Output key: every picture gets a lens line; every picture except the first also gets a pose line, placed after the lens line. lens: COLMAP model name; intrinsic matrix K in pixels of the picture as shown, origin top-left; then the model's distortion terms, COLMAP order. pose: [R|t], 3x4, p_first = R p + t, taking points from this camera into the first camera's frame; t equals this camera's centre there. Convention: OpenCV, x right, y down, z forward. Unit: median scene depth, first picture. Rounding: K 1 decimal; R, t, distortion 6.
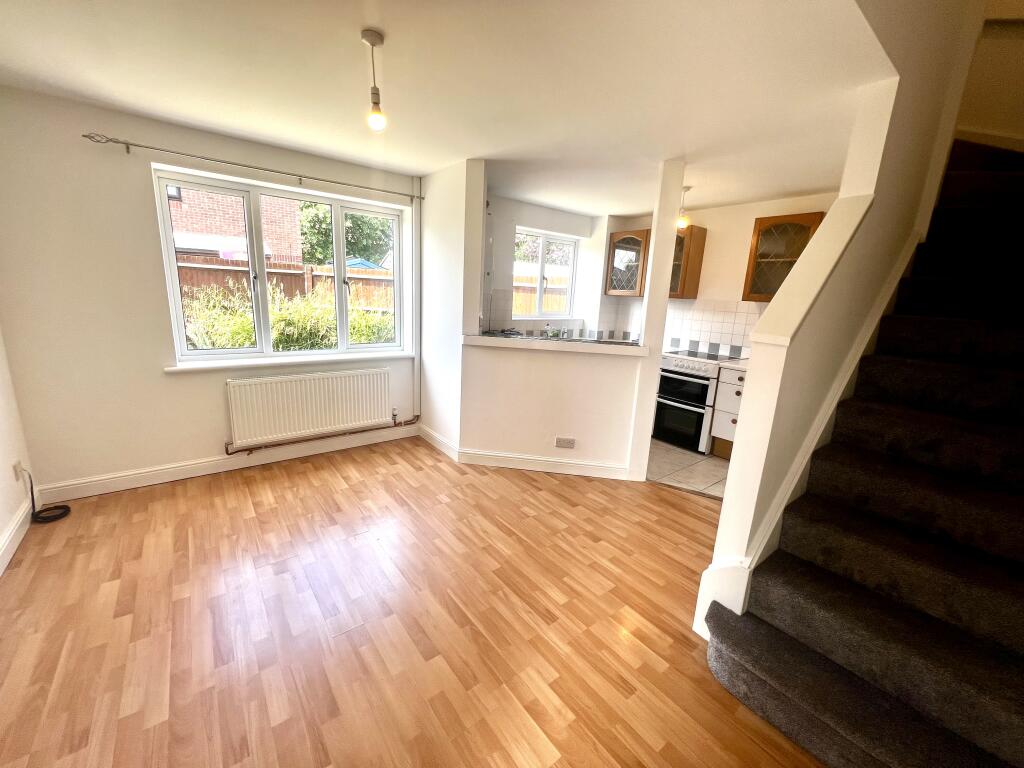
lens RADIAL K [[408.1, 0, 510.4], [0, 408.1, 382.0], [0, 0, 1]] dist [-0.003795, 0.000454]
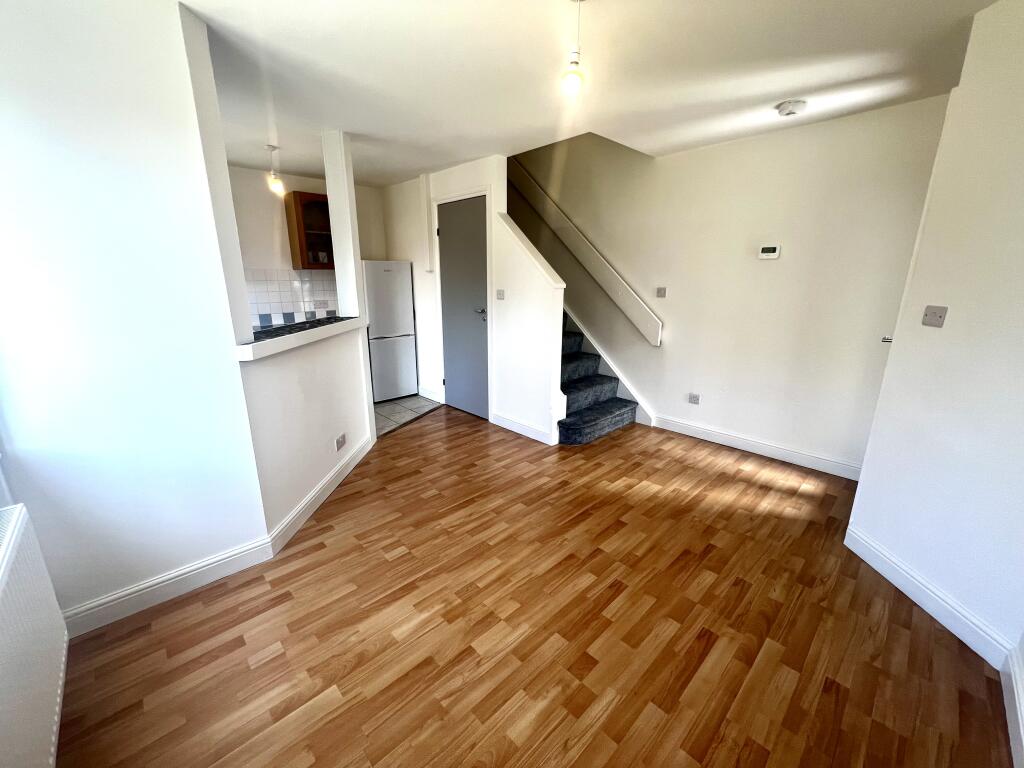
lens RADIAL K [[407.0, 0, 506.1], [0, 407.0, 384.4], [0, 0, 1]] dist [-0.001604, -0.000100]
pose [[-0.092242, -0.301266, 0.949068, -0.871022], [0.211330, 0.925495, 0.314323, -0.206431], [-0.973052, 0.229560, -0.021703, 0.830554]]
